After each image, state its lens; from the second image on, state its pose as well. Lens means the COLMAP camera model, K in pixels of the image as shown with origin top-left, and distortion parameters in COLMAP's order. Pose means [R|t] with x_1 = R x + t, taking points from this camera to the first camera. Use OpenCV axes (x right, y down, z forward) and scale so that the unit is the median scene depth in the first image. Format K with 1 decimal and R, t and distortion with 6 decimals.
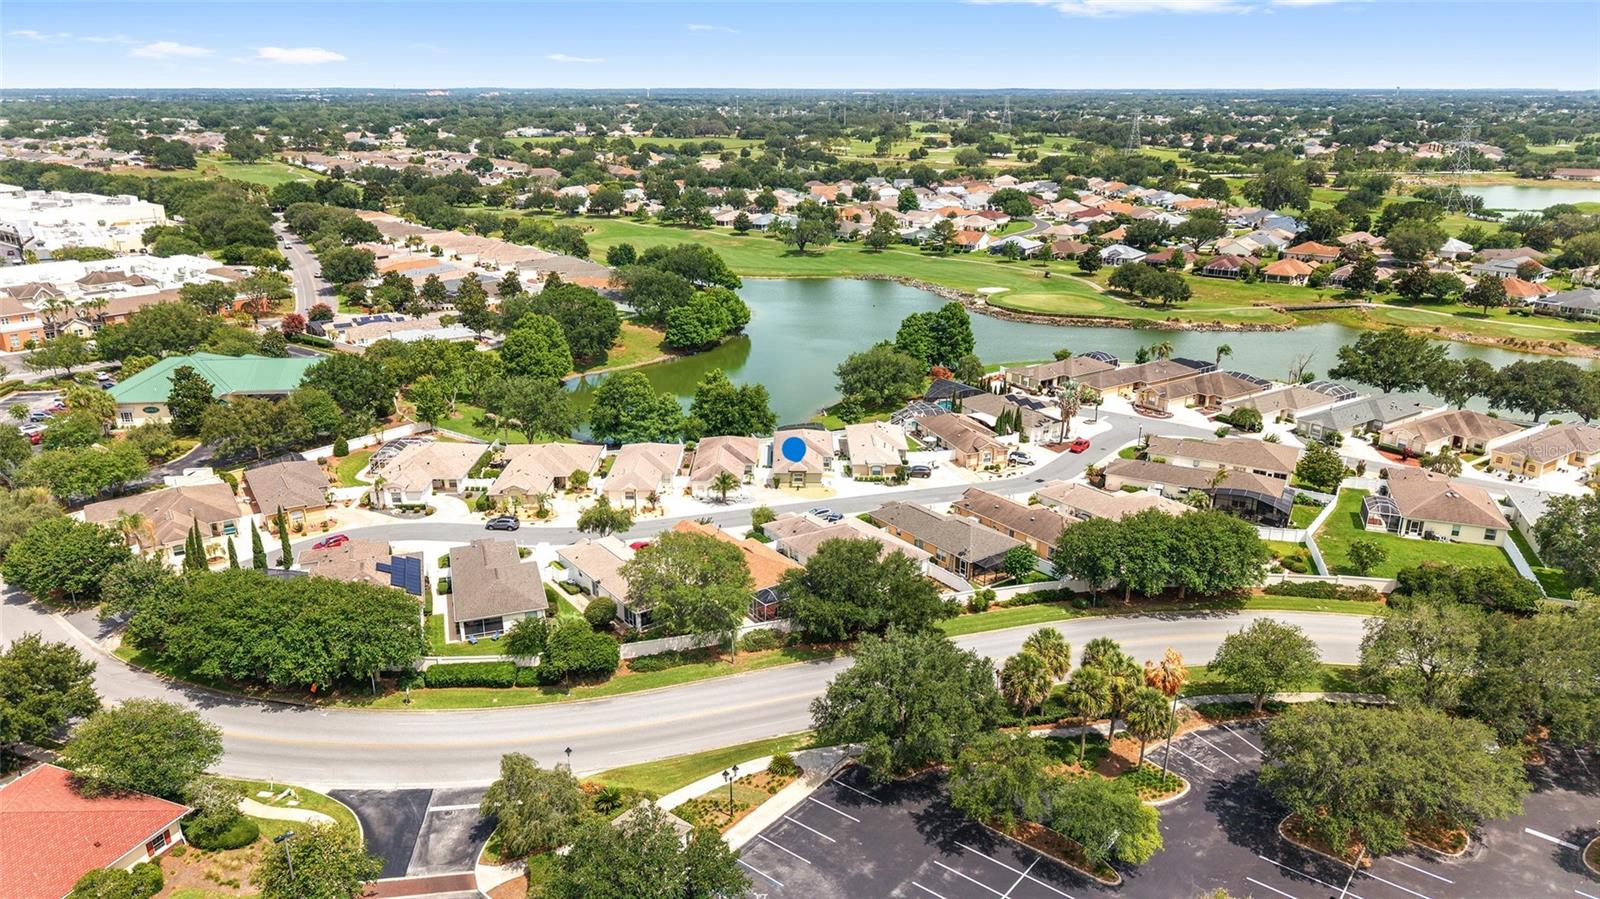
lens RADIAL K [[1071.8, 0, 800.0], [0, 1071.8, 449.5], [0, 0, 1]] dist [0.019368, -0.022042]
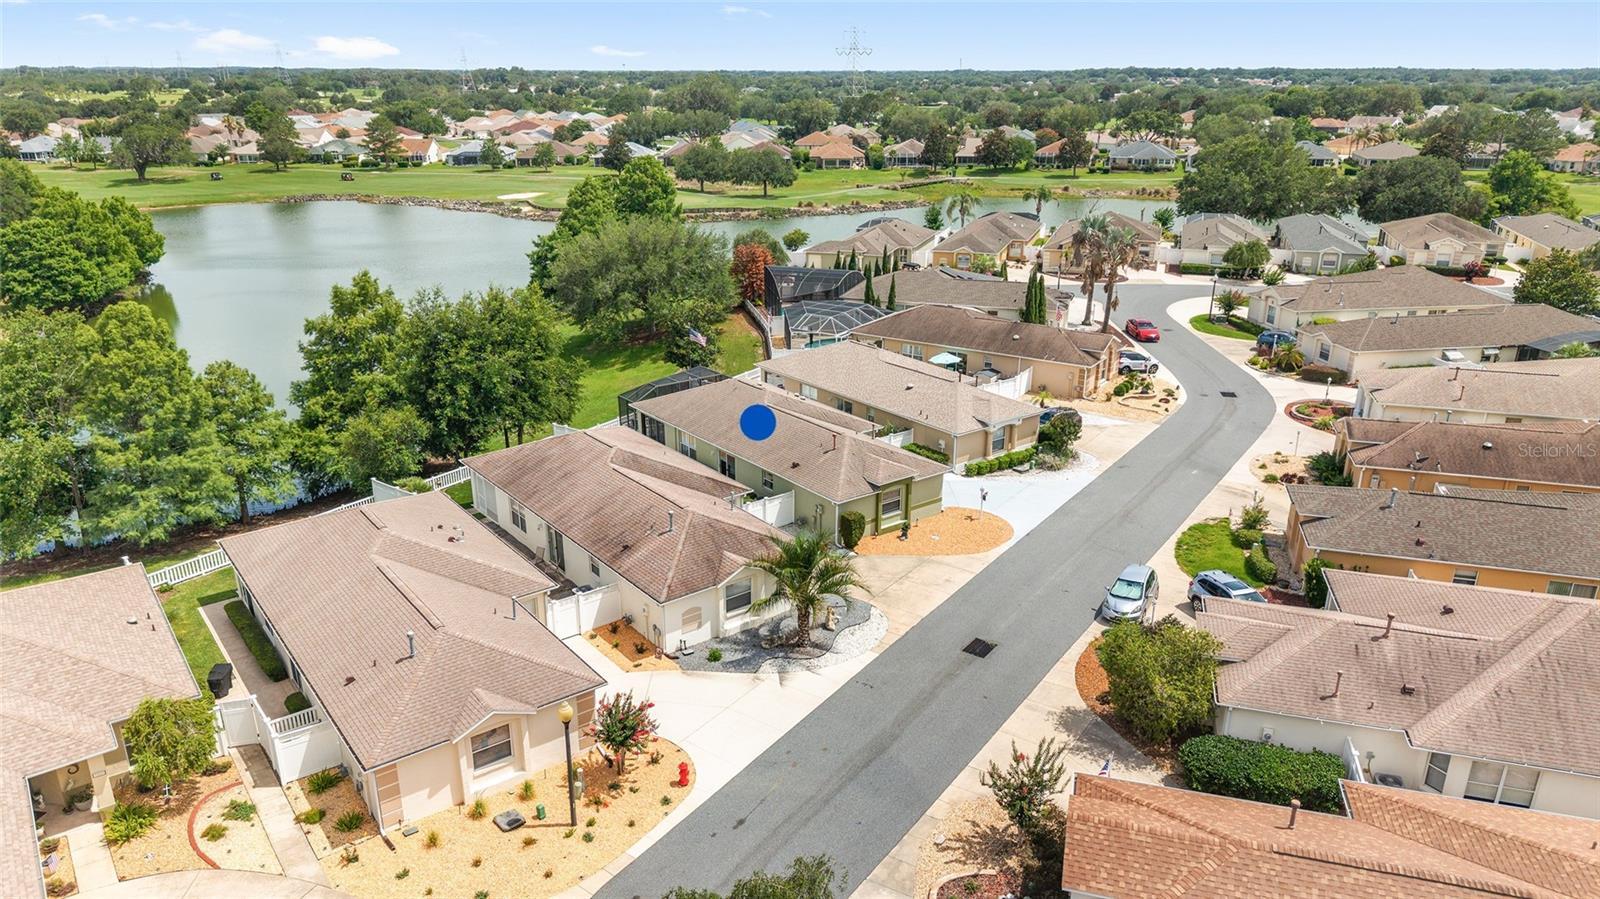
lens RADIAL K [[1065.3, 0, 800.0], [0, 1065.3, 449.5], [0, 0, 1]] dist [0.066969, -0.093028]
pose [[0.795066, -0.200071, 0.572575, -0.193489], [0.191996, 0.978502, 0.075310, -0.018132], [-0.575333, 0.050056, 0.816386, 0.676239]]
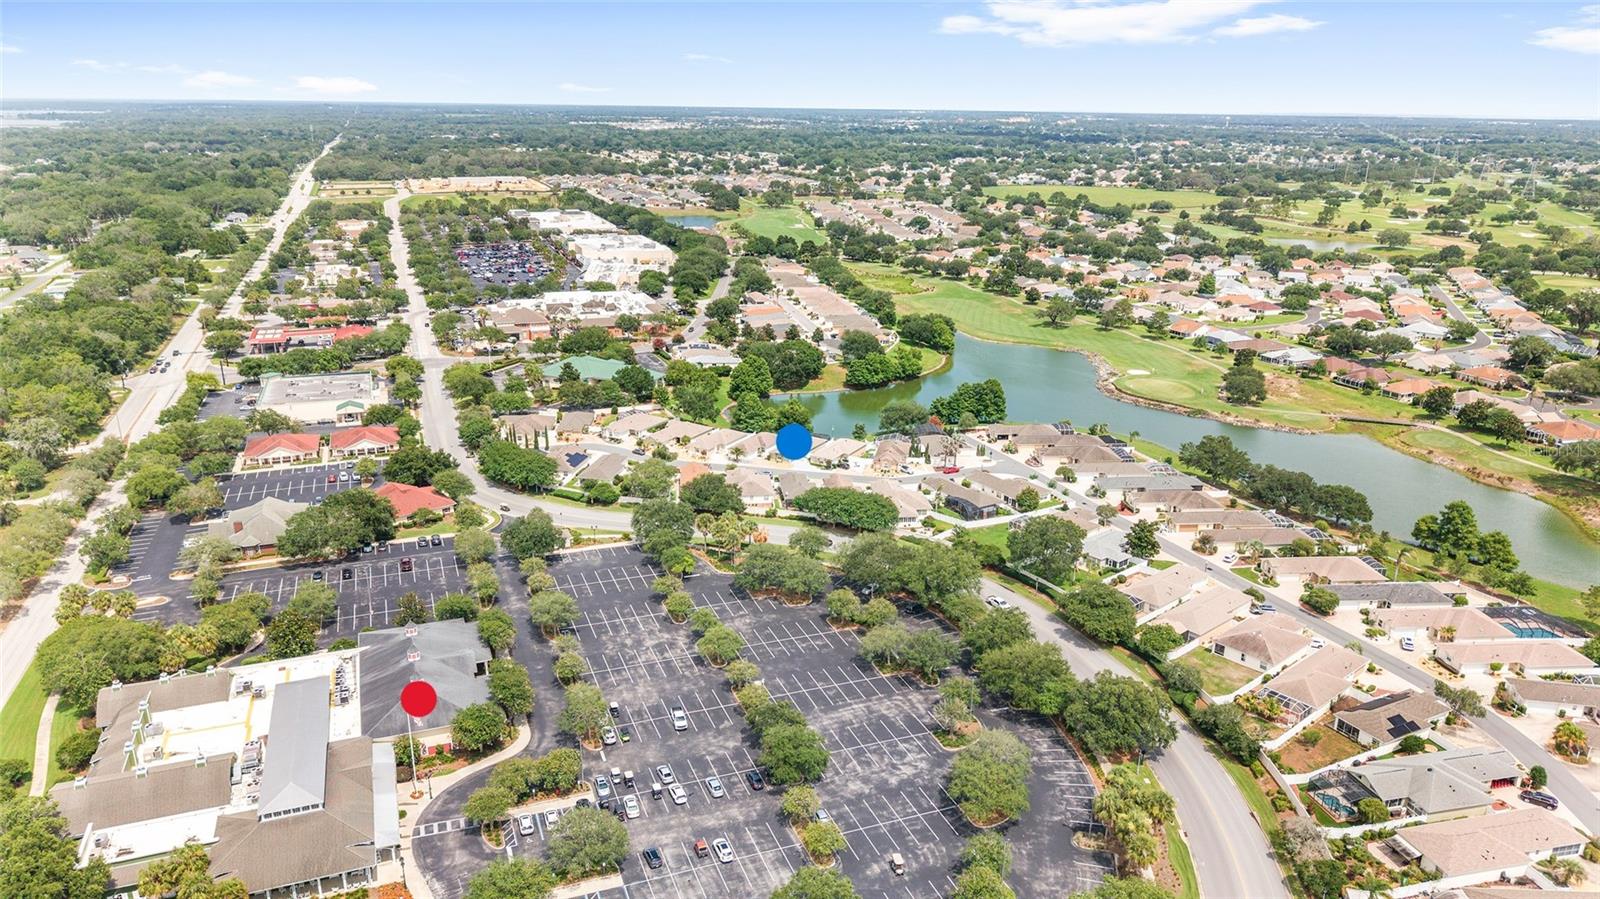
lens RADIAL K [[1065.3, 0, 800.0], [0, 1065.3, 449.5], [0, 0, 1]] dist [0.066969, -0.093028]
pose [[0.867641, 0.160307, -0.470638, 0.871872], [-0.167991, 0.985447, 0.025961, -0.040478], [0.467951, 0.056538, 0.881944, -0.658402]]
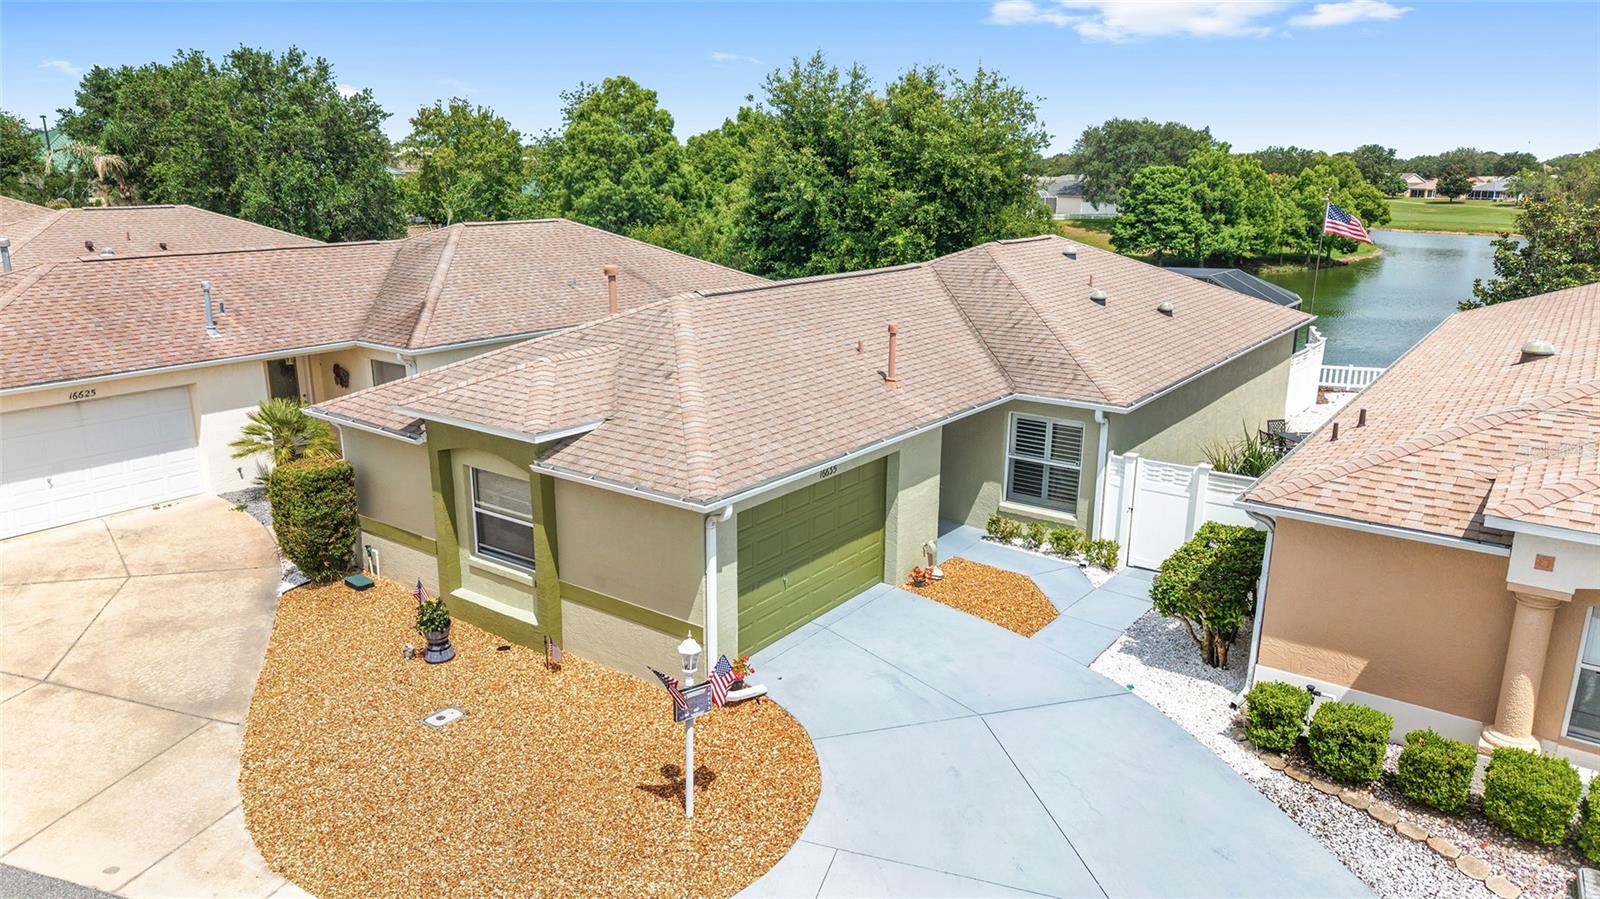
lens RADIAL K [[1071.8, 0, 800.0], [0, 1071.8, 449.5], [0, 0, 1]] dist [0.019368, -0.022042]
pose [[0.800133, 0.153582, -0.579828, 0.061610], [-0.193977, 0.980975, -0.007842, 0.015427], [0.567592, 0.118748, 0.814701, 0.857196]]
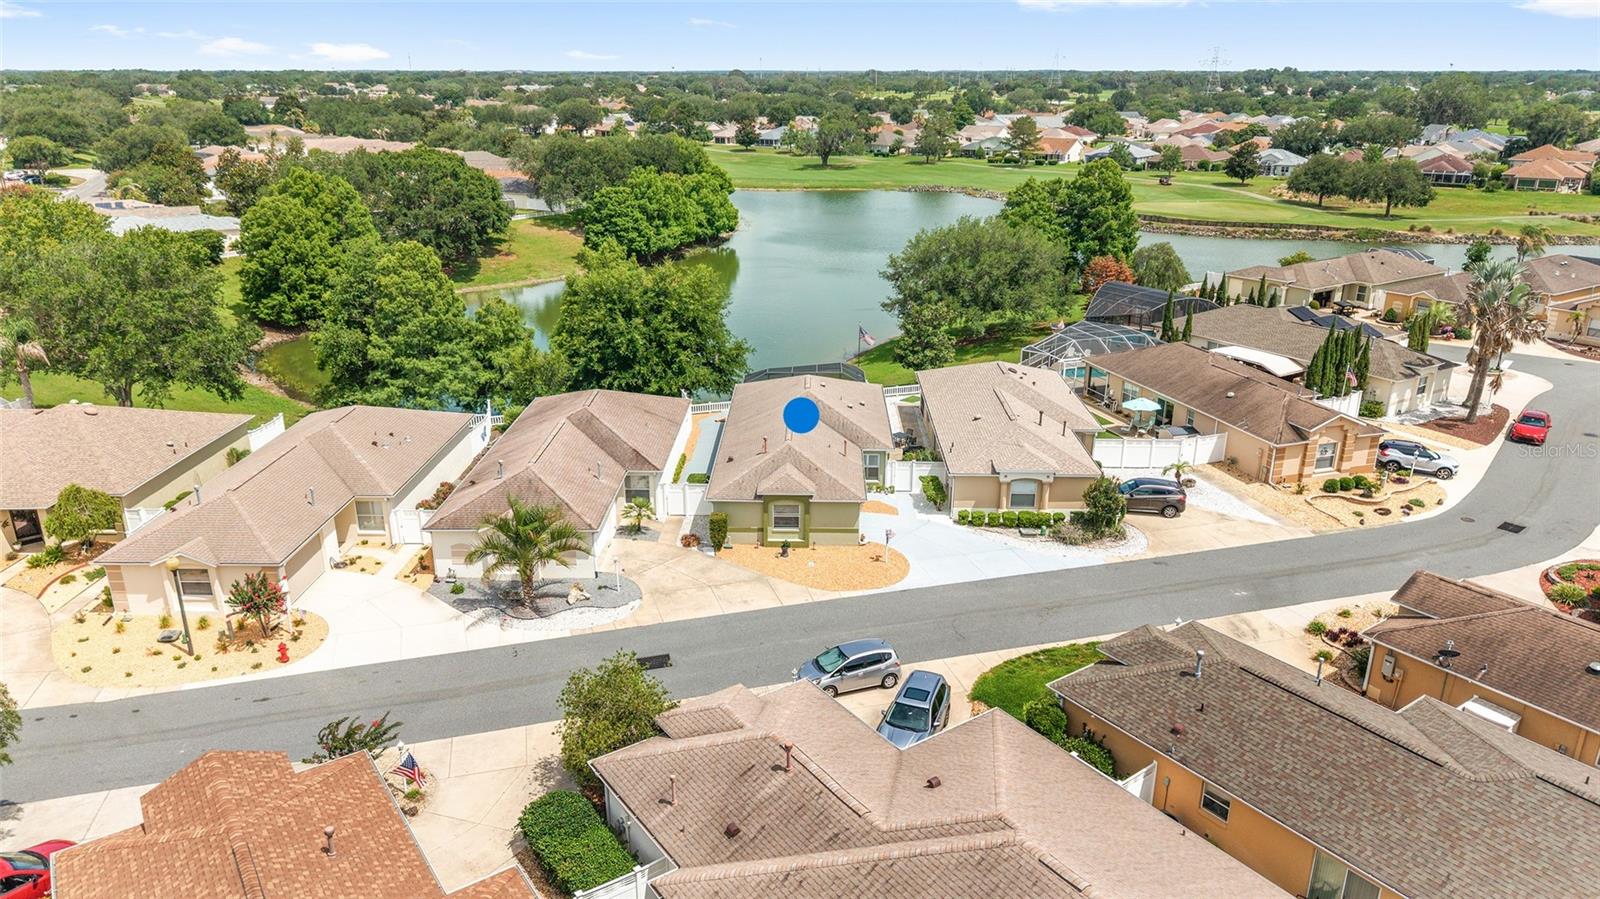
lens RADIAL K [[1071.8, 0, 800.0], [0, 1071.8, 449.5], [0, 0, 1]] dist [0.019368, -0.022042]
pose [[0.999682, 0.007632, -0.024024, 0.009117], [-0.007344, 0.999900, 0.012069, 0.002347], [0.024114, -0.011889, 0.999639, 0.618439]]
